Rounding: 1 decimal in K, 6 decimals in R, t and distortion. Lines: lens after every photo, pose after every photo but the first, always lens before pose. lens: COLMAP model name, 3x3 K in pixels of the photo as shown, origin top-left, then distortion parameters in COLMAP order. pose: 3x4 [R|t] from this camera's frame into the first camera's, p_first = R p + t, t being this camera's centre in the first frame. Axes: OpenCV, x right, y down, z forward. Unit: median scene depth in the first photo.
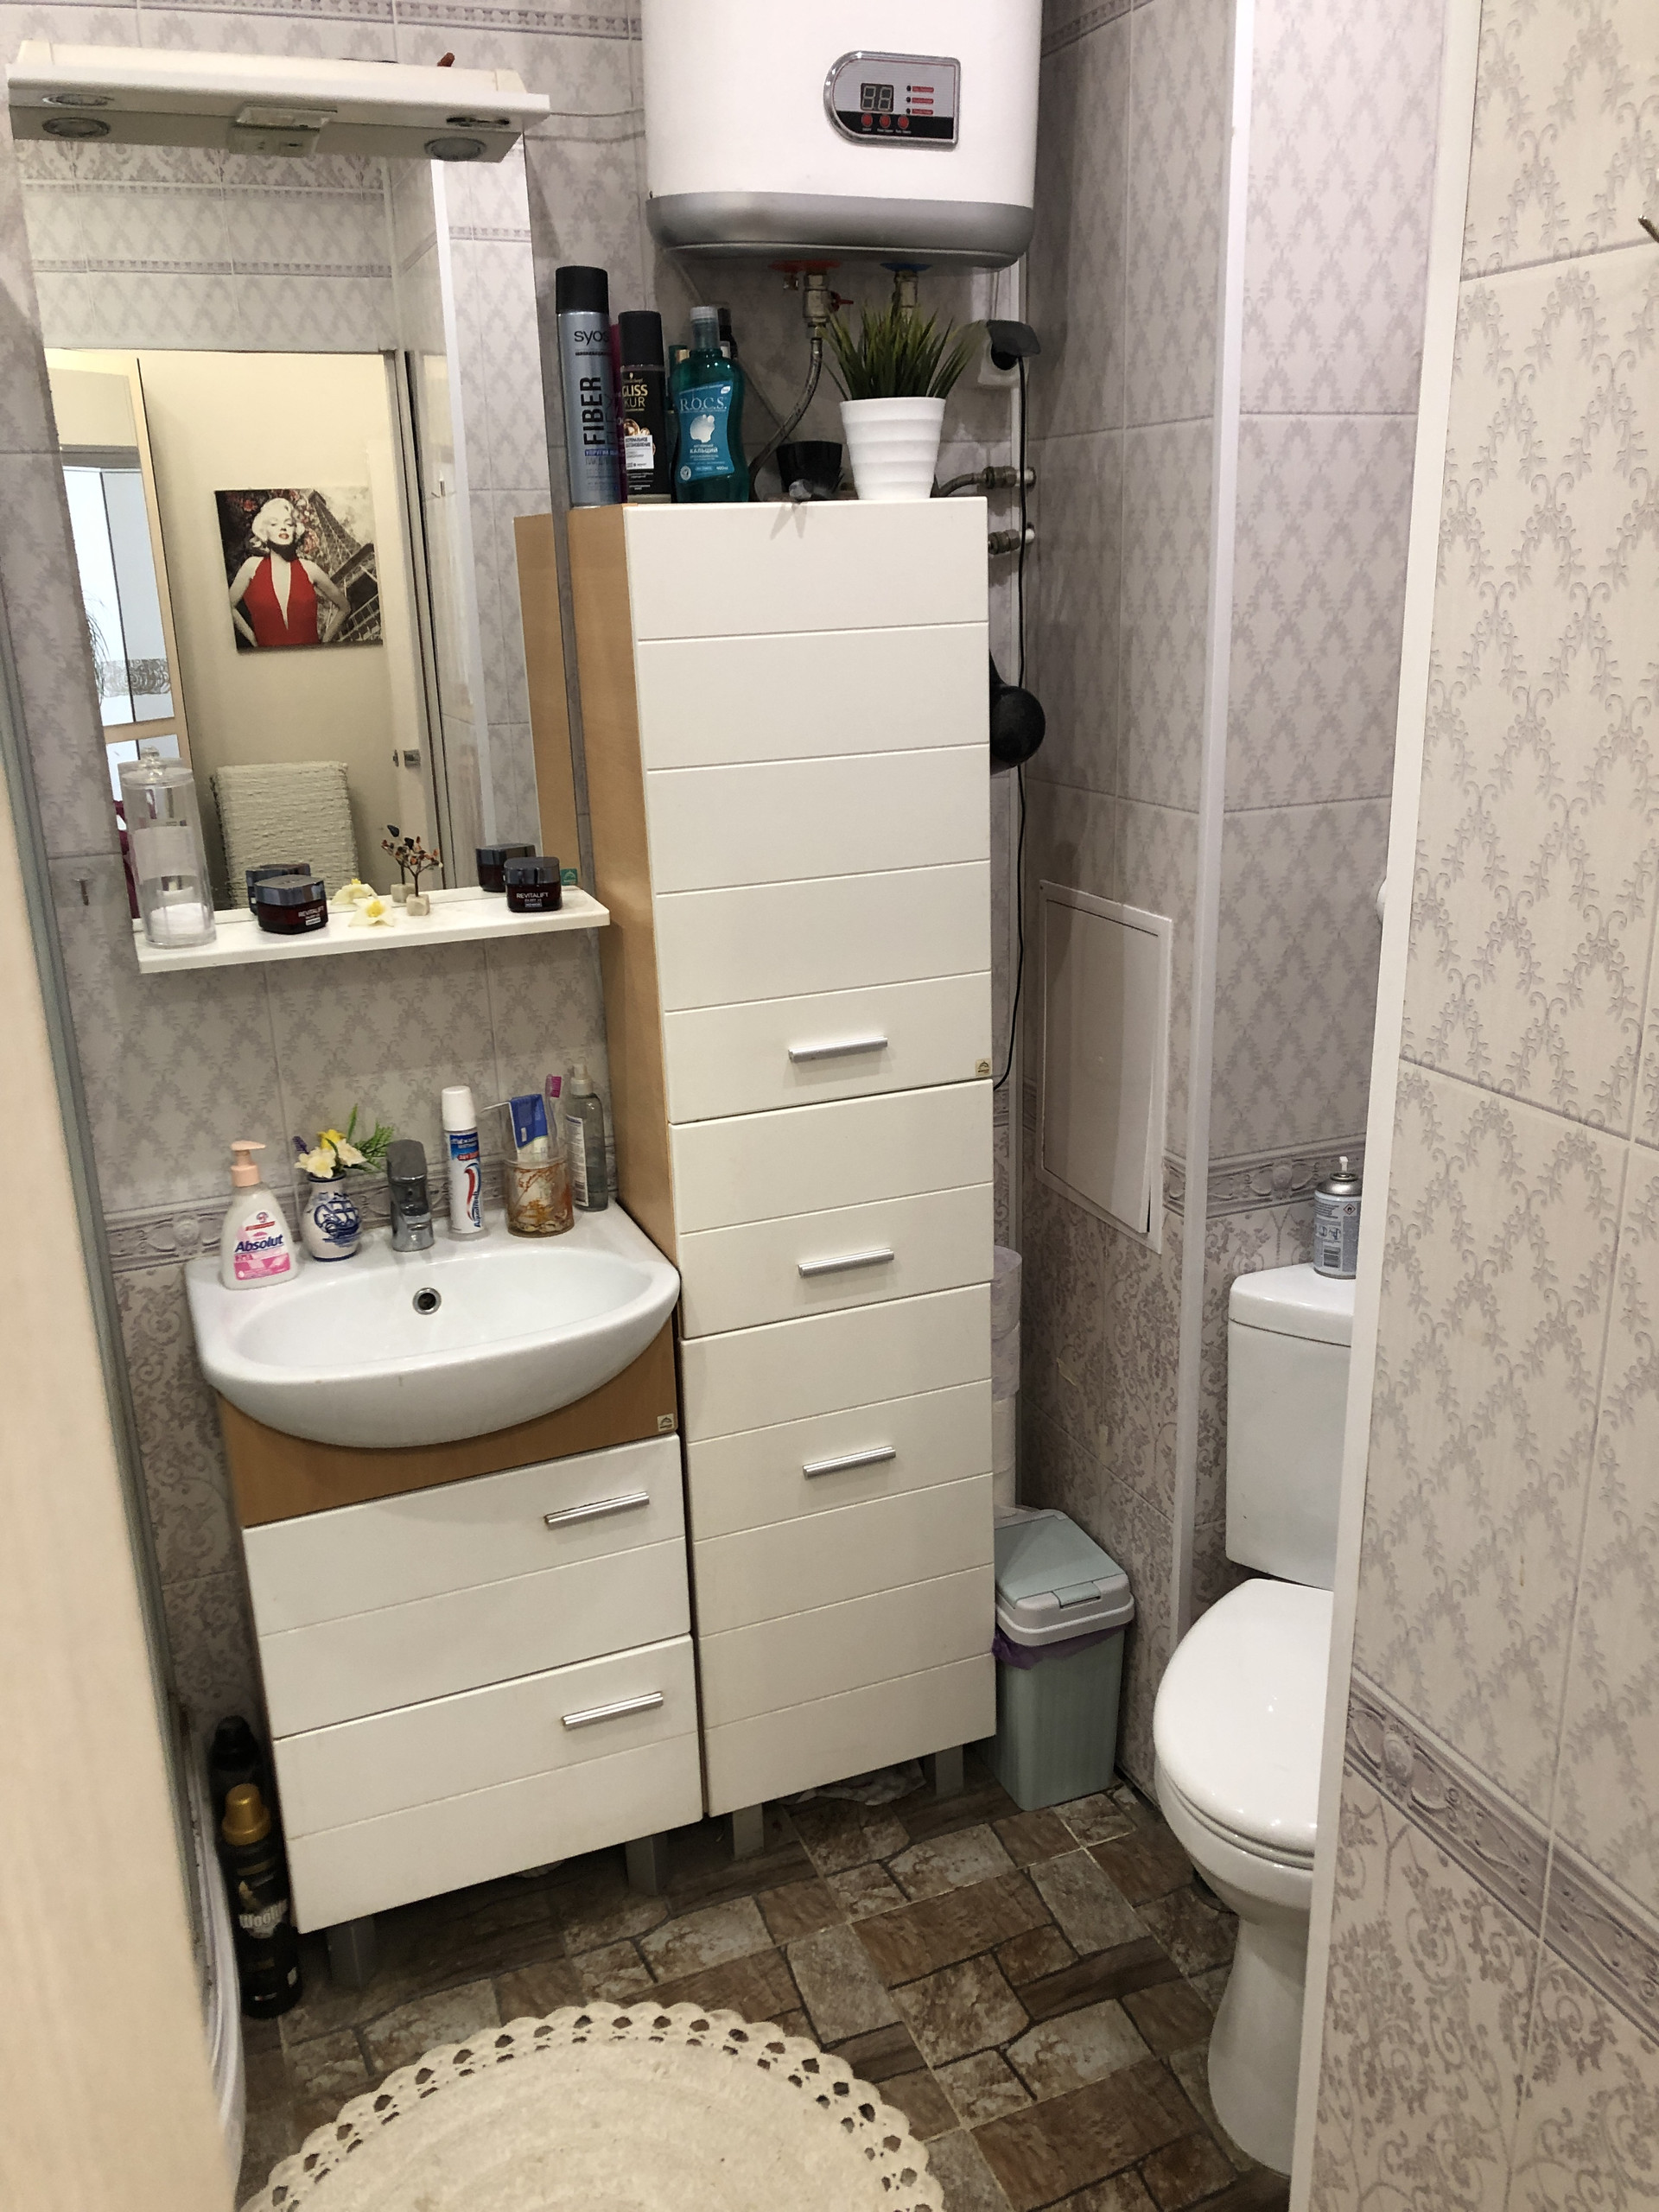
lens RADIAL K [[1812.6, 0, 820.0], [0, 1812.6, 1119.5], [0, 0, 1]] dist [0.051027, -0.052481]
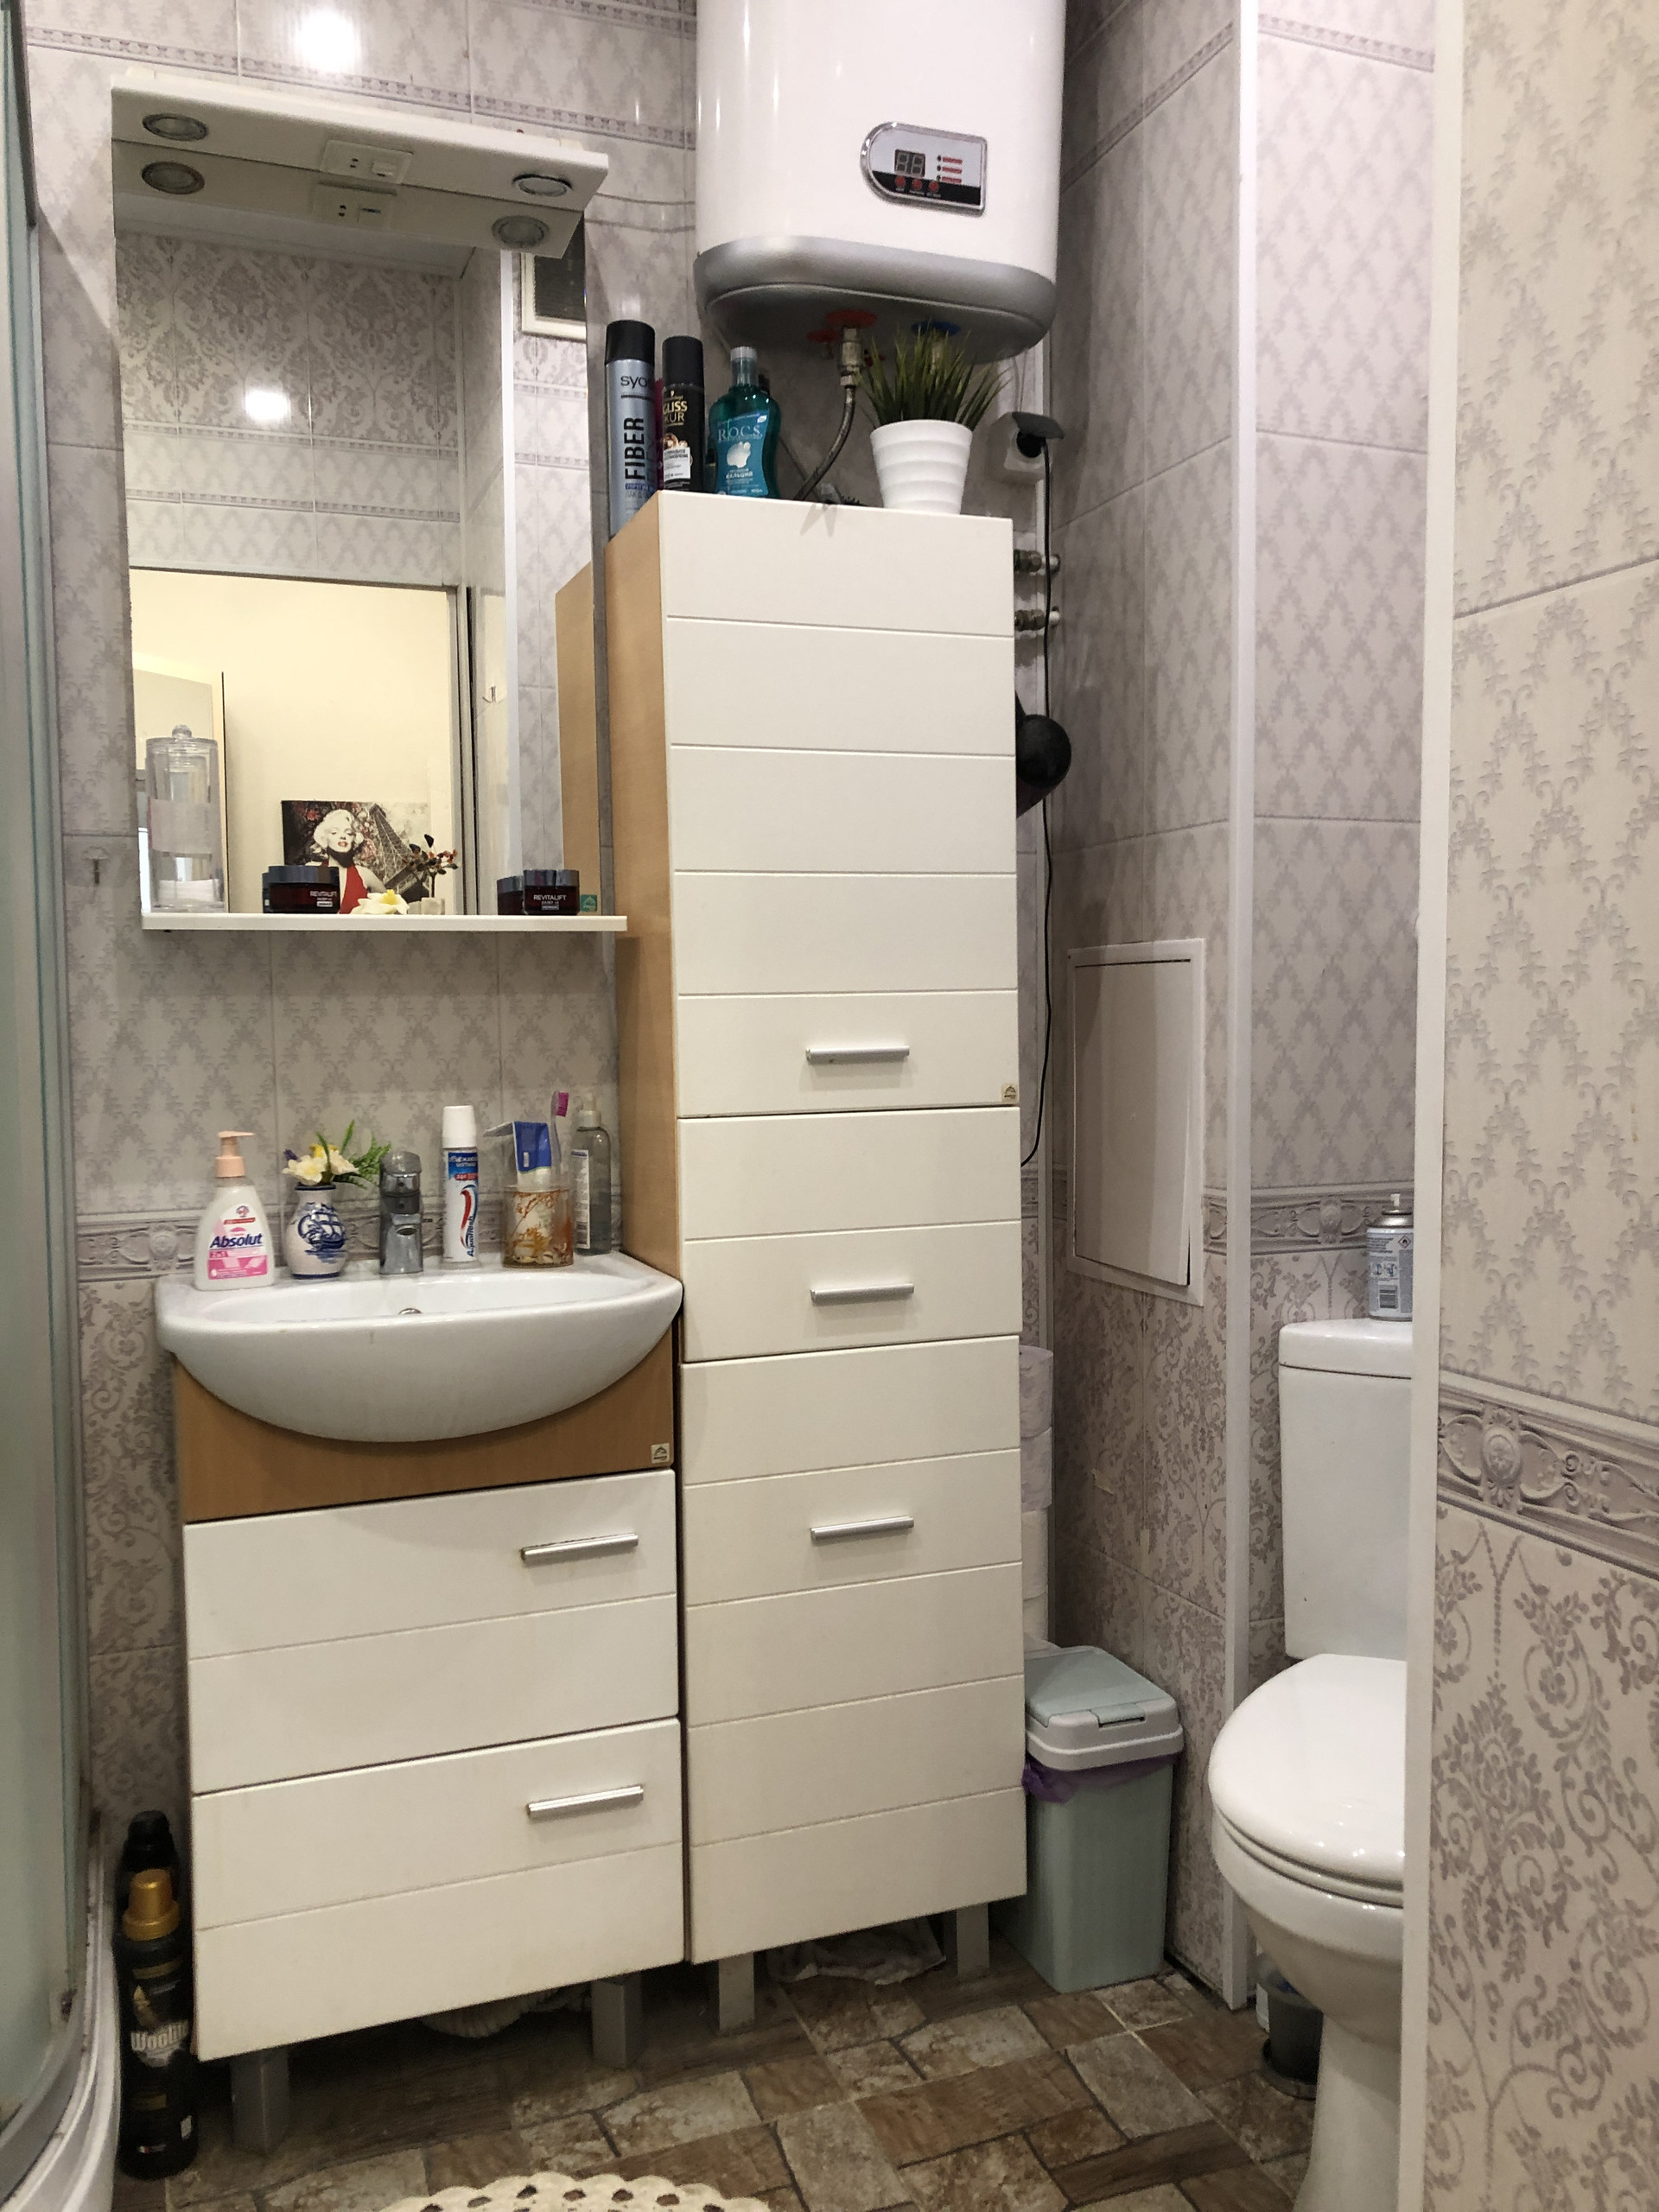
lens RADIAL K [[1812.6, 0, 820.6], [0, 1812.6, 1105.2], [0, 0, 1]] dist [0.051027, -0.052481]
pose [[0.999625, 0.020340, -0.018319, 0.007964], [-0.024234, 0.968798, -0.246664, 0.215013], [0.012731, 0.247015, 0.968928, 0.074648]]
